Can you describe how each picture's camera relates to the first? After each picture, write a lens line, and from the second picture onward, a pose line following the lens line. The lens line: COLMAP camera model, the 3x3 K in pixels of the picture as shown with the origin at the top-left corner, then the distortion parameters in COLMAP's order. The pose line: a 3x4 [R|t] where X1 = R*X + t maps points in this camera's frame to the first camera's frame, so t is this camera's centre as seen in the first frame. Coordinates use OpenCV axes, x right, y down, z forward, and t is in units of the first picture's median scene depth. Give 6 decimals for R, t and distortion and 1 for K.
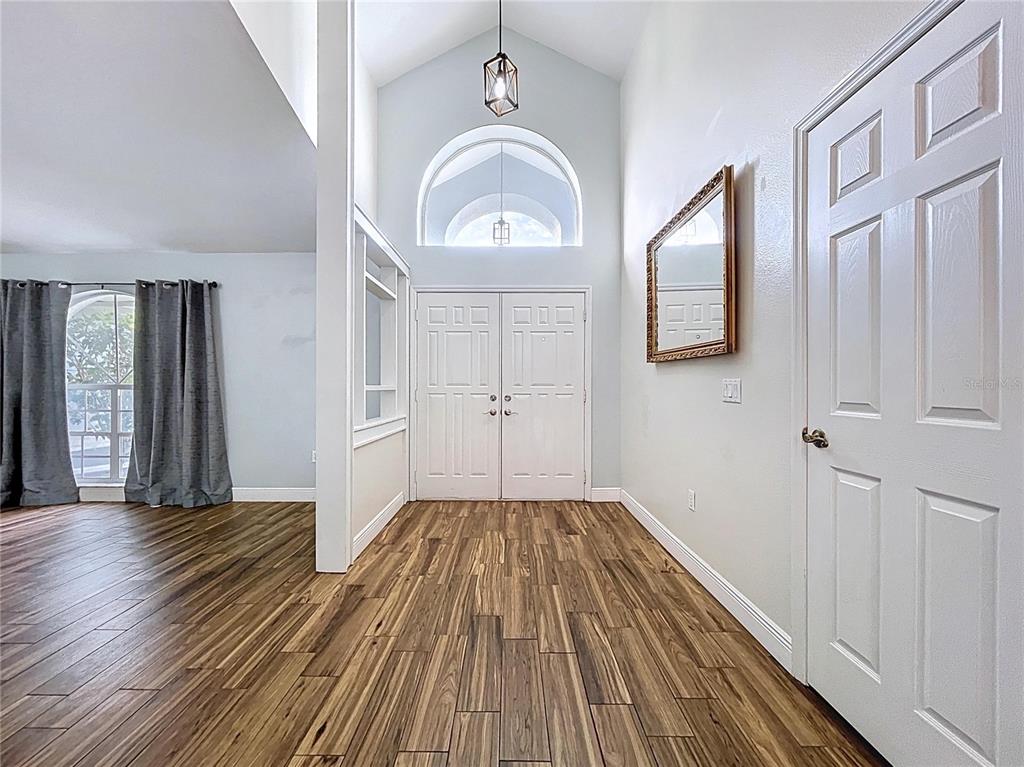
lens RADIAL K [[418.5, 0, 502.4], [0, 418.5, 385.8], [0, 0, 1]] dist [0.004330, 0.000467]
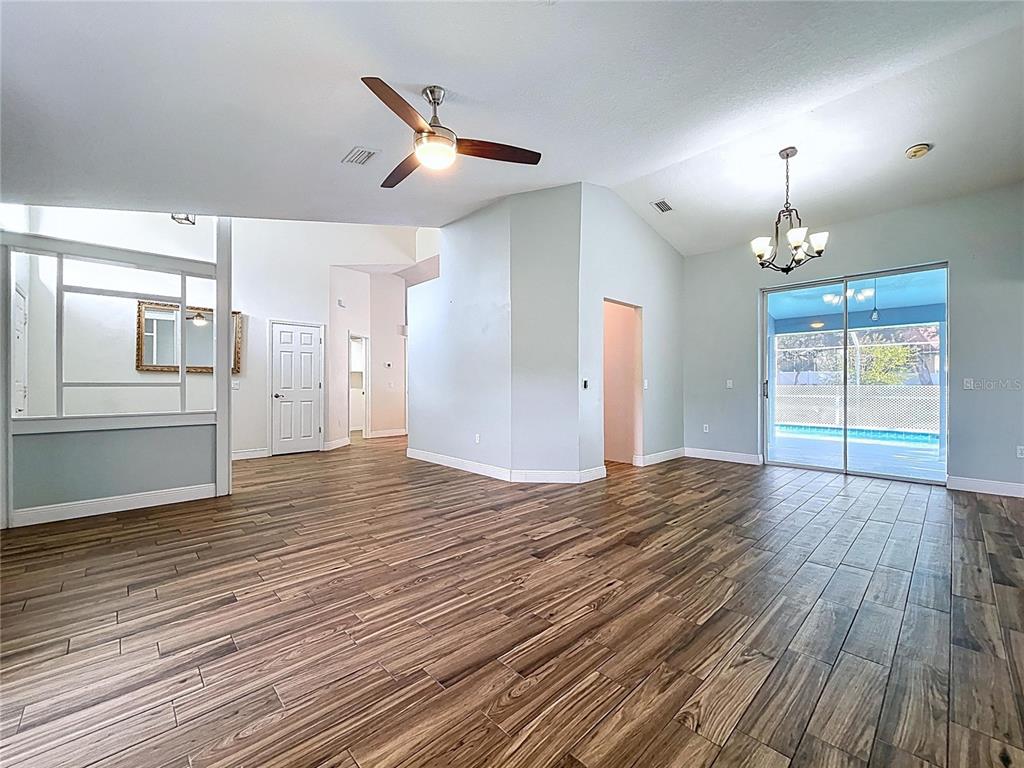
lens RADIAL K [[417.3, 0, 503.9], [0, 417.3, 389.6], [0, 0, 1]] dist [-0.002715, 0.000245]
pose [[-0.692810, -0.008914, 0.721065, -1.943175], [-0.001481, 0.999939, 0.010938, 0.005091], [-0.721118, 0.006510, -0.692781, 1.108054]]
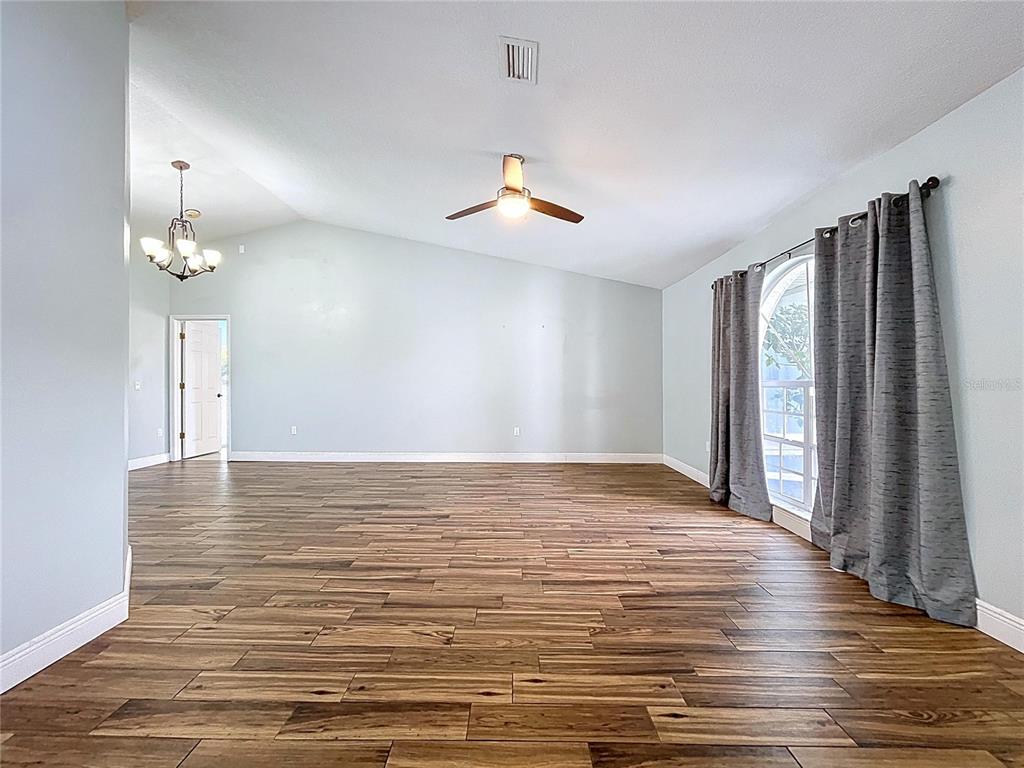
lens RADIAL K [[417.0, 0, 506.3], [0, 417.0, 384.6], [0, 0, 1]] dist [-0.000312, -0.000051]
pose [[-0.004091, -0.002785, -0.999988, -0.232569], [0.004152, 0.999987, -0.002802, 0.003964], [0.999983, -0.004163, -0.004080, 0.629050]]
